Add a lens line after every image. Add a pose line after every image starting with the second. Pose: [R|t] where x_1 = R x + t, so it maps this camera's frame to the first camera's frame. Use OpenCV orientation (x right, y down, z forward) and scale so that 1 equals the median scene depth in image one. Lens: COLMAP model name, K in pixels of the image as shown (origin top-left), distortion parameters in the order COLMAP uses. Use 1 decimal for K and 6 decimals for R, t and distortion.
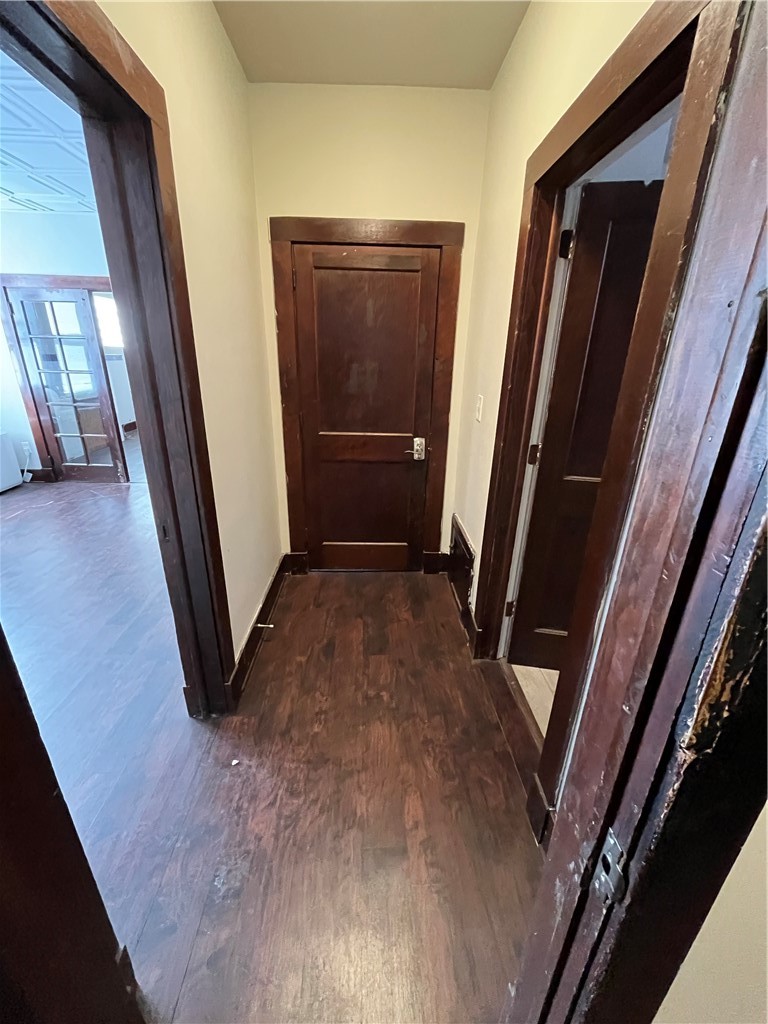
lens RADIAL K [[415.8, 0, 384.0], [0, 415.8, 512.0], [0, 0, 1]] dist [-0.001969, -0.000533]
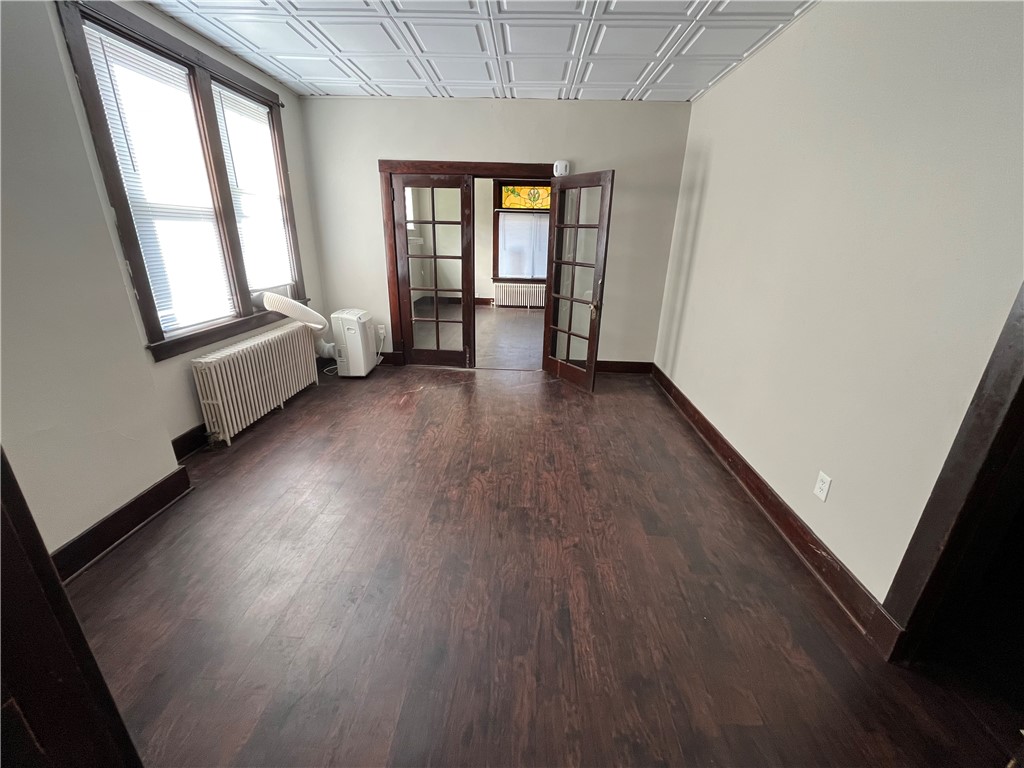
lens RADIAL K [[415.8, 0, 512.0], [0, 415.8, 384.0], [0, 0, 1]] dist [-0.001969, -0.000533]
pose [[0.996486, 0.030746, -0.077907, -0.483078], [-0.032025, 0.999371, -0.015226, -0.022639], [0.077390, 0.017668, 0.996844, 0.022685]]
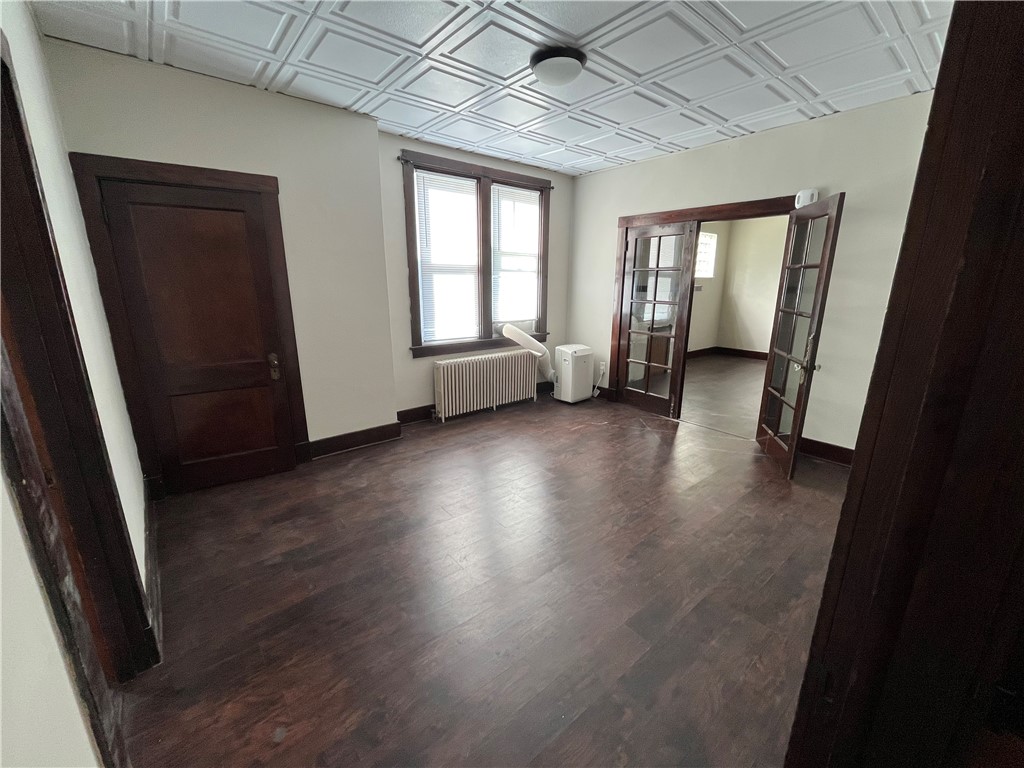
lens RADIAL K [[415.8, 0, 512.0], [0, 415.8, 384.0], [0, 0, 1]] dist [-0.001969, -0.000533]
pose [[0.605152, 0.175451, -0.776536, -0.148449], [-0.273174, 0.961954, 0.004461, -0.054337], [0.747775, 0.209430, 0.630057, 0.140445]]
